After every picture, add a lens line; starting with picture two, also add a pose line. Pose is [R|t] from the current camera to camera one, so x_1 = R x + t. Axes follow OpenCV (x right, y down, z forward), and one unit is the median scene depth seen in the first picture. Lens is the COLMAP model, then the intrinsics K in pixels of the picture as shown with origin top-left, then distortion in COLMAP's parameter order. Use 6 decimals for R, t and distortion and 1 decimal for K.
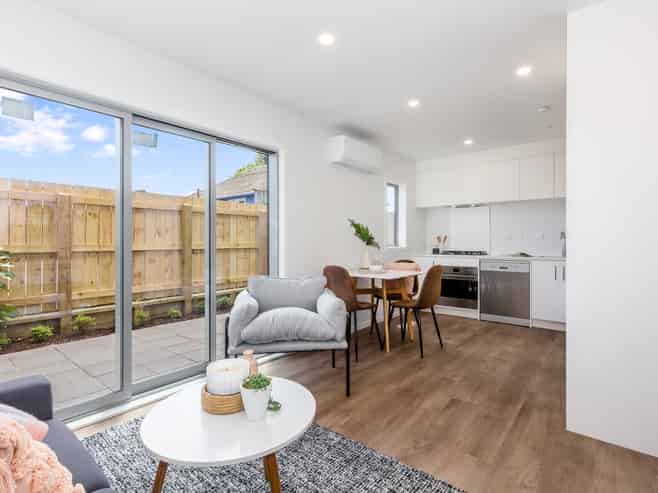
lens RADIAL K [[325.6, 0, 332.2], [0, 325.6, 241.2], [0, 0, 1]] dist [0.001572, -0.000497]
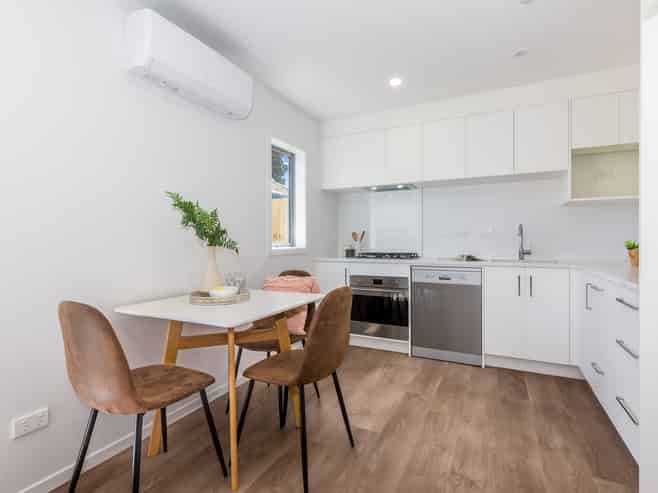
lens RADIAL K [[325.6, 0, 332.2], [0, 325.6, 241.2], [0, 0, 1]] dist [0.001572, -0.000497]
pose [[0.974281, -0.002912, 0.225316, 0.154119], [0.002258, 0.999992, 0.003162, 0.003132], [-0.225324, -0.002572, 0.974281, 0.411216]]
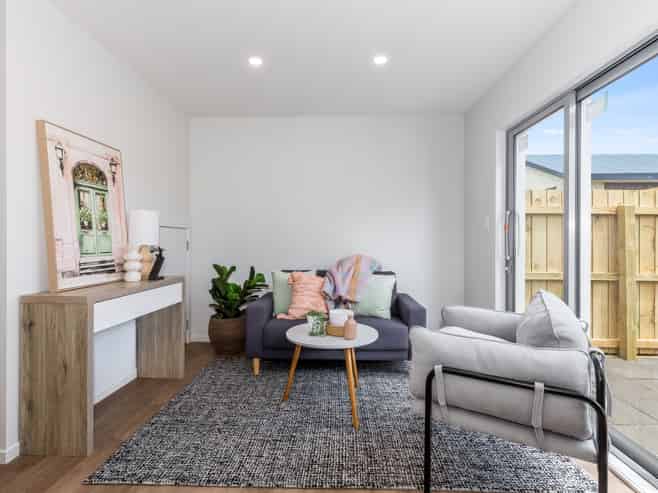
lens RADIAL K [[325.6, 0, 332.2], [0, 325.6, 241.2], [0, 0, 1]] dist [0.001572, -0.000497]
pose [[-0.779125, -0.000577, -0.626868, 0.251118], [0.000923, 0.999997, -0.002068, 0.006240], [0.626867, -0.002190, -0.779123, 0.732231]]
